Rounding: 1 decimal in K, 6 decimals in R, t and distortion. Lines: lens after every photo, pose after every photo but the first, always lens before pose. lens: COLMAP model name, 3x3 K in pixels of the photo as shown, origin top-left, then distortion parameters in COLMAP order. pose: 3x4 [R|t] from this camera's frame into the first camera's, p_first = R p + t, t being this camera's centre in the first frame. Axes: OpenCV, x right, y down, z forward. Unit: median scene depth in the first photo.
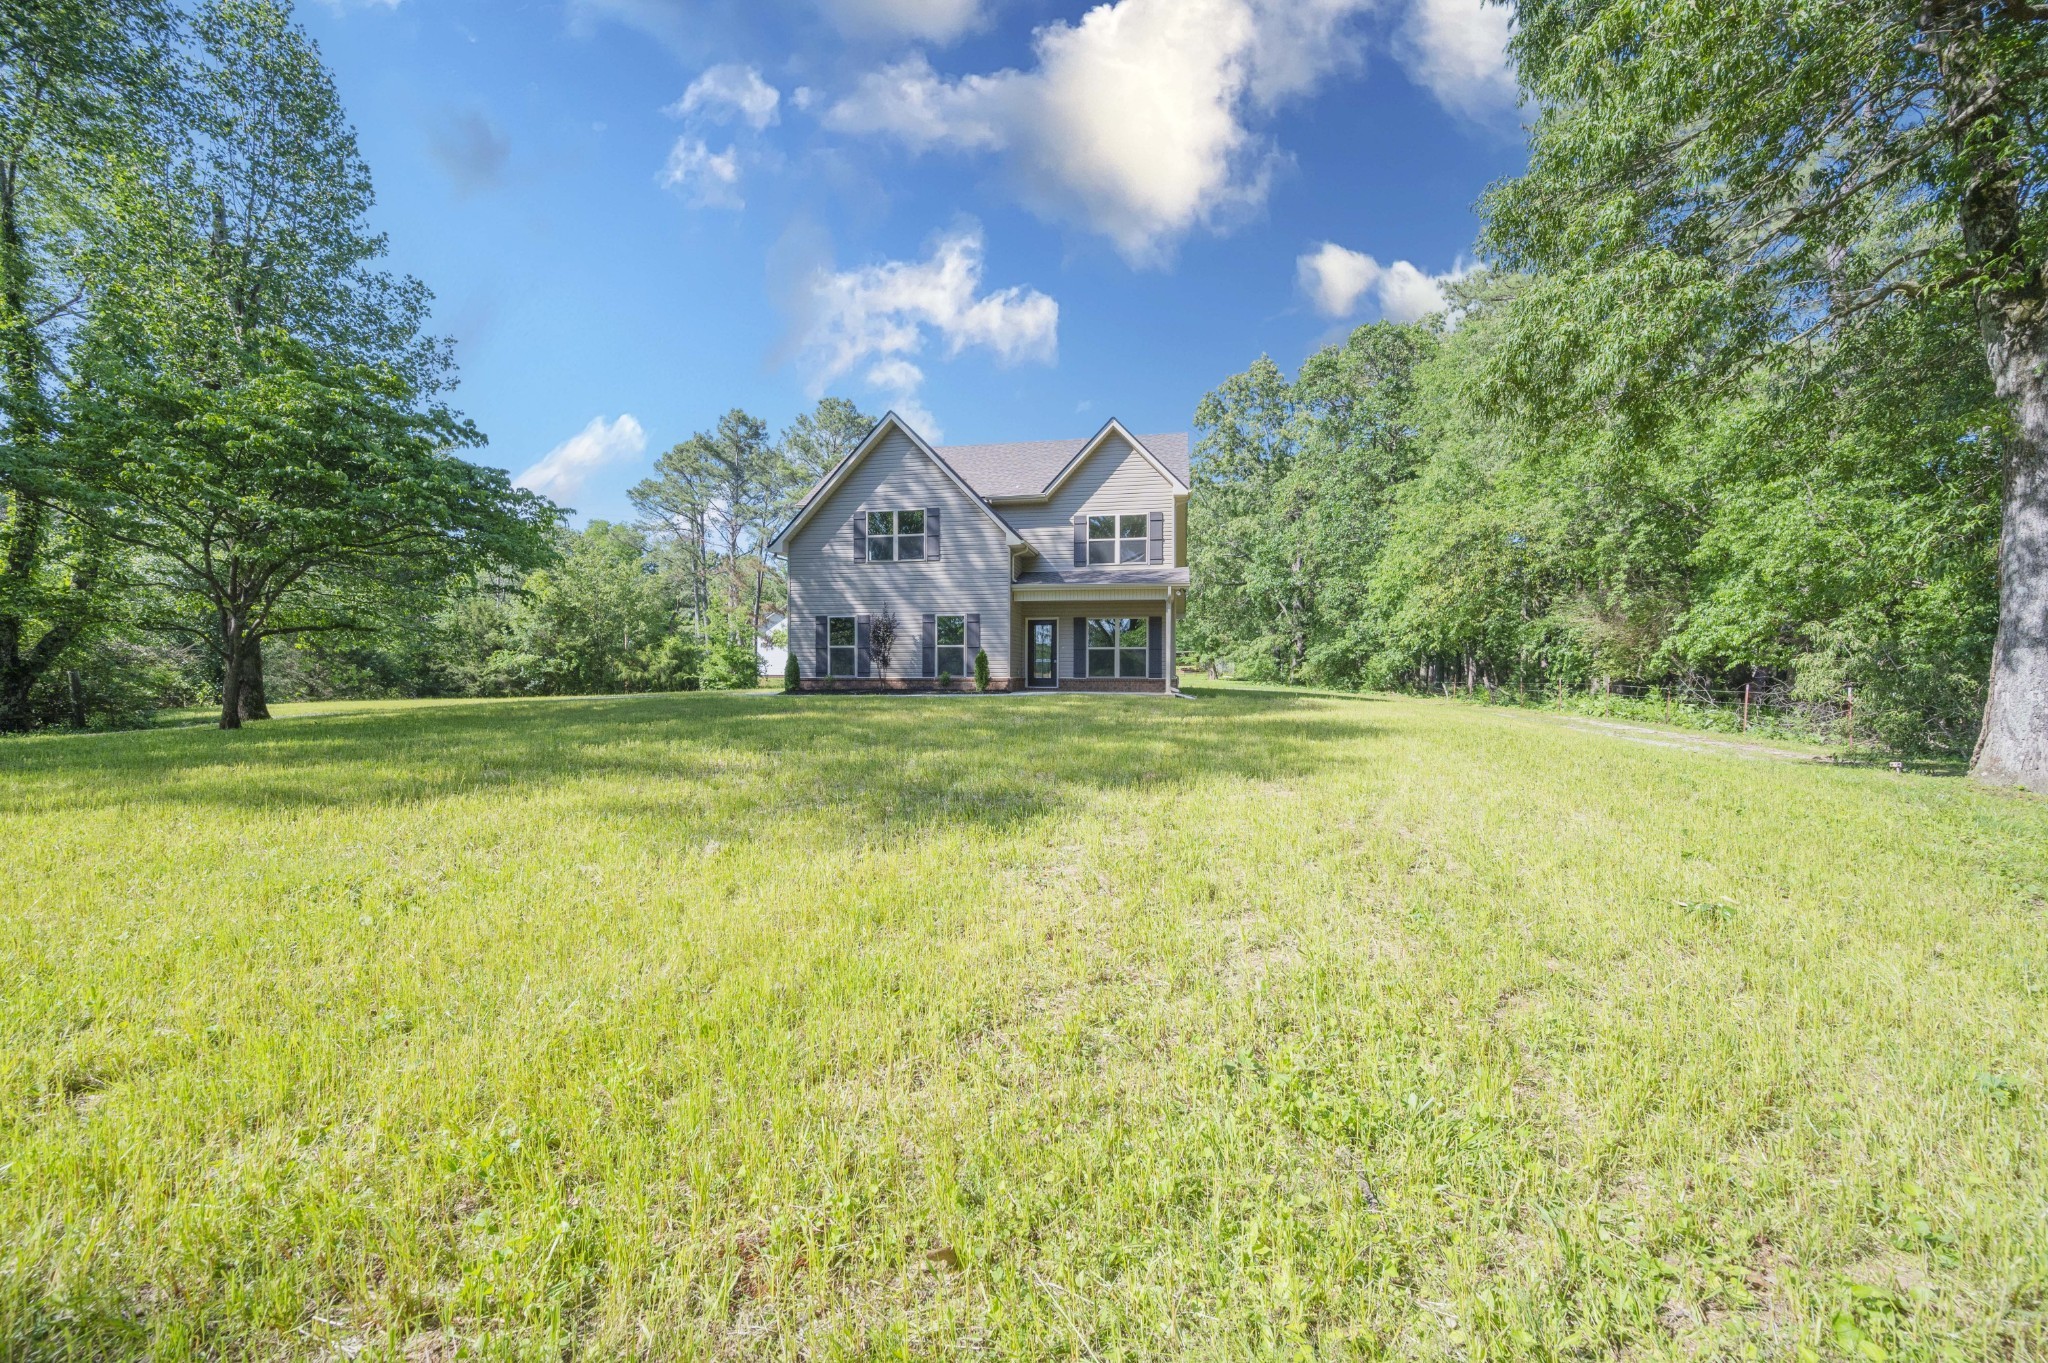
lens RADIAL K [[805.1, 0, 1019.1], [0, 805.1, 683.6], [0, 0, 1]] dist [-0.001140, 0.000621]
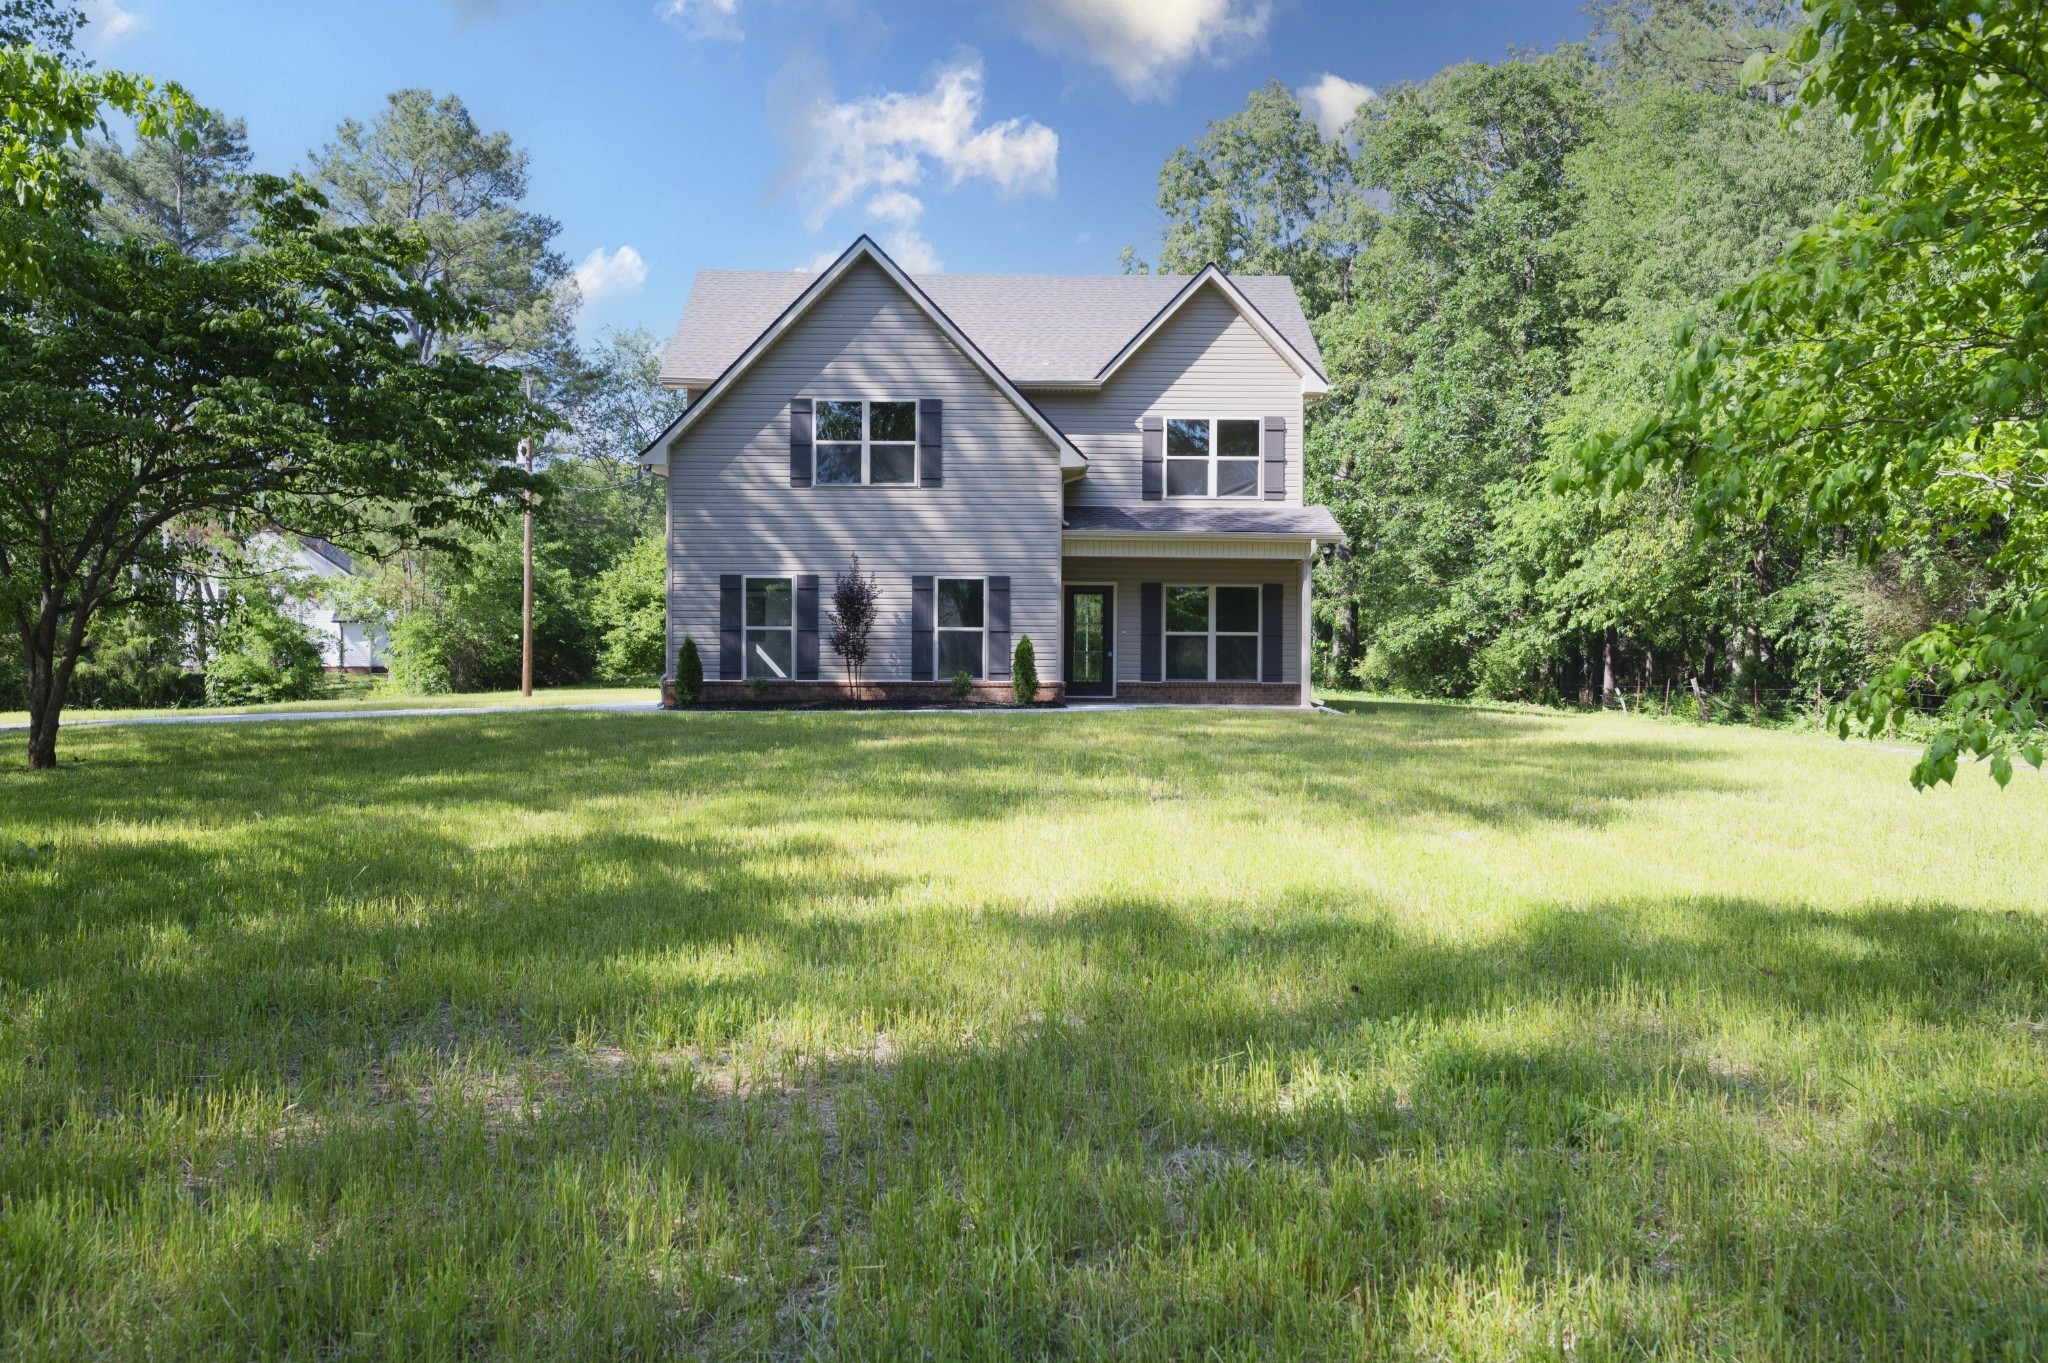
lens RADIAL K [[1728.0, 0, 1024.0], [0, 1728.0, 714.4], [0, 0, 1]] dist [0.011347, 0.005120]
pose [[0.974372, -0.005491, 0.224873, -0.321654], [0.001160, 0.999811, 0.019389, -0.007753], [-0.224938, -0.018632, 0.974195, -0.271422]]
